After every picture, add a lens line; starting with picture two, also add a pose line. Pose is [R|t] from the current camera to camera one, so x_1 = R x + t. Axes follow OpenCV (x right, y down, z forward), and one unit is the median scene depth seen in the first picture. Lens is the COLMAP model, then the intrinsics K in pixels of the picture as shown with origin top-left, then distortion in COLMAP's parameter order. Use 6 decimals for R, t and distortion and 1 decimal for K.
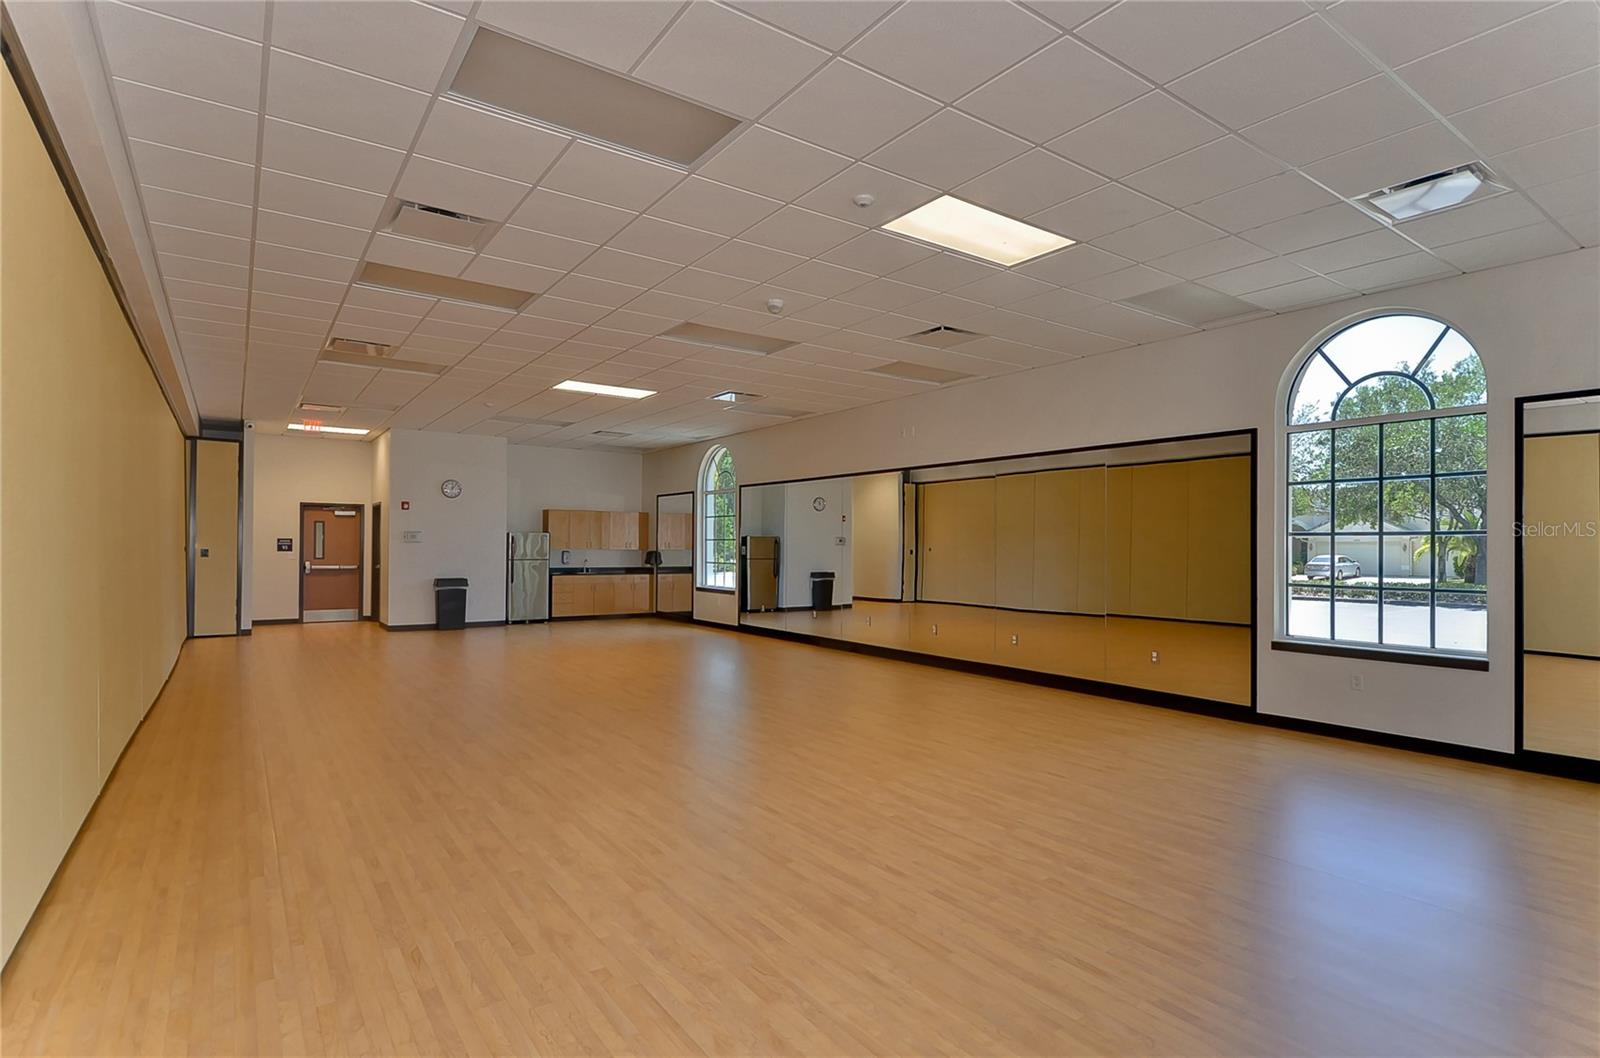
lens RADIAL K [[800.4, 0, 795.6], [0, 800.4, 547.1], [0, 0, 1]] dist [0.001933, -0.000615]
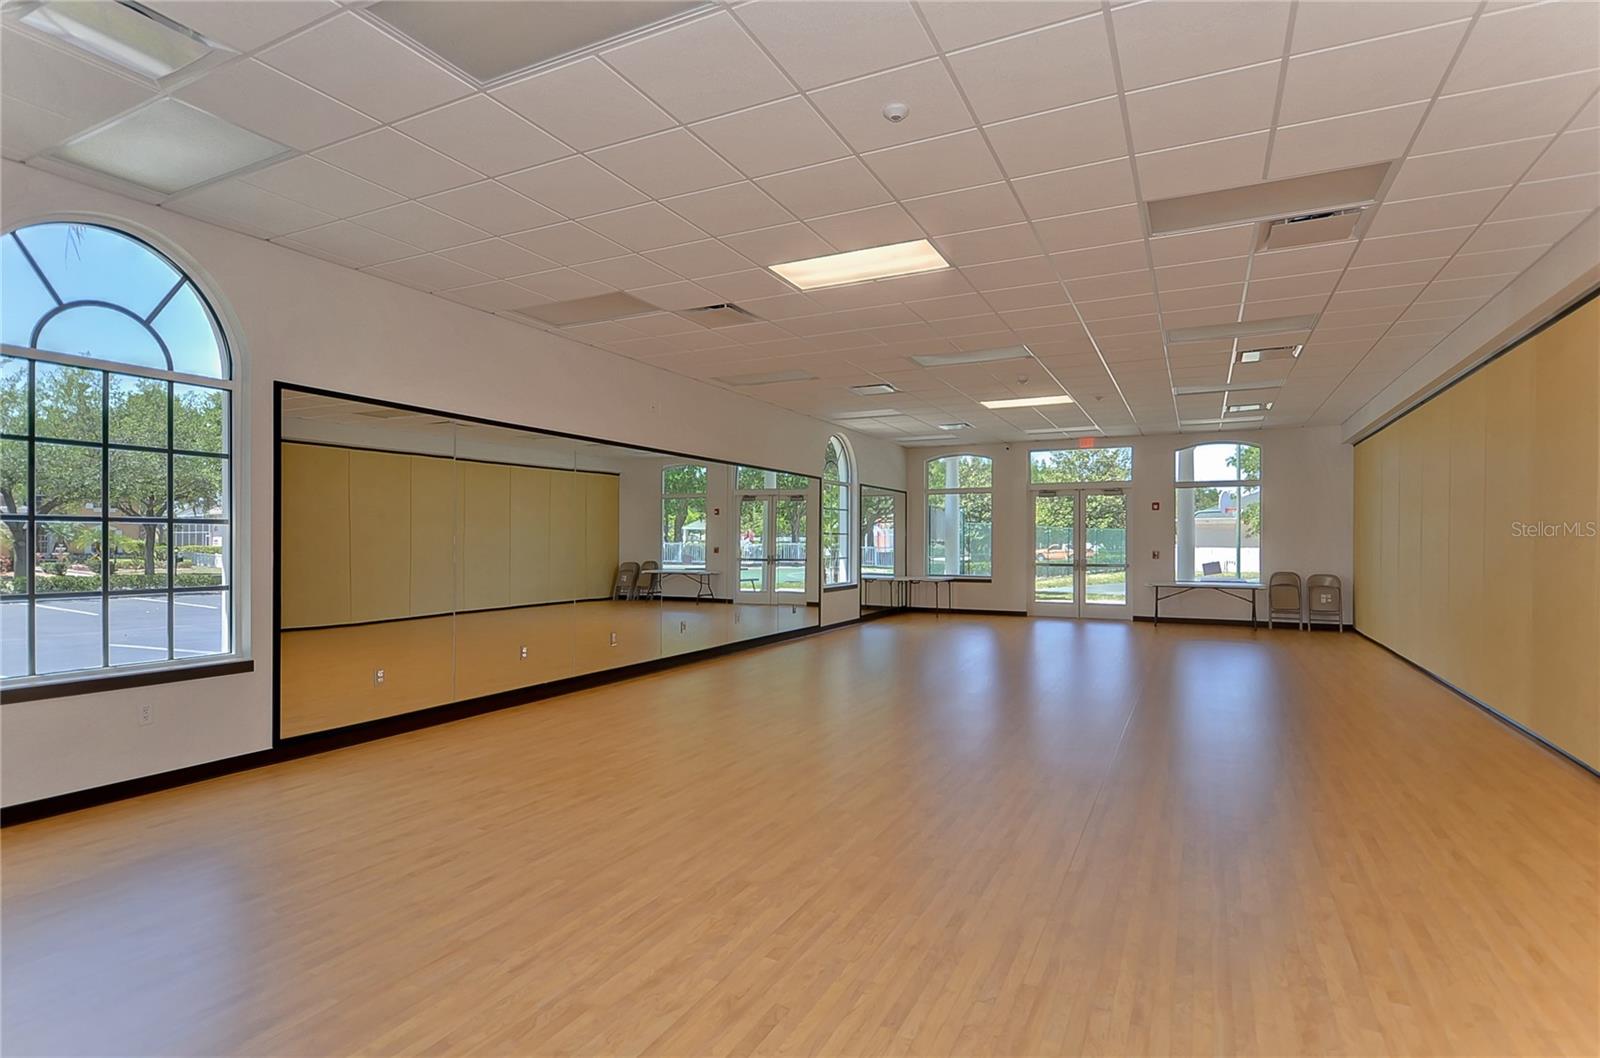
lens RADIAL K [[800.4, 0, 795.6], [0, 800.4, 547.1], [0, 0, 1]] dist [0.001933, -0.000615]
pose [[-0.465115, -0.014661, 0.885129, -0.264600], [0.002375, 0.999839, 0.017809, -0.003447], [-0.885247, 0.010386, -0.465005, 0.907992]]
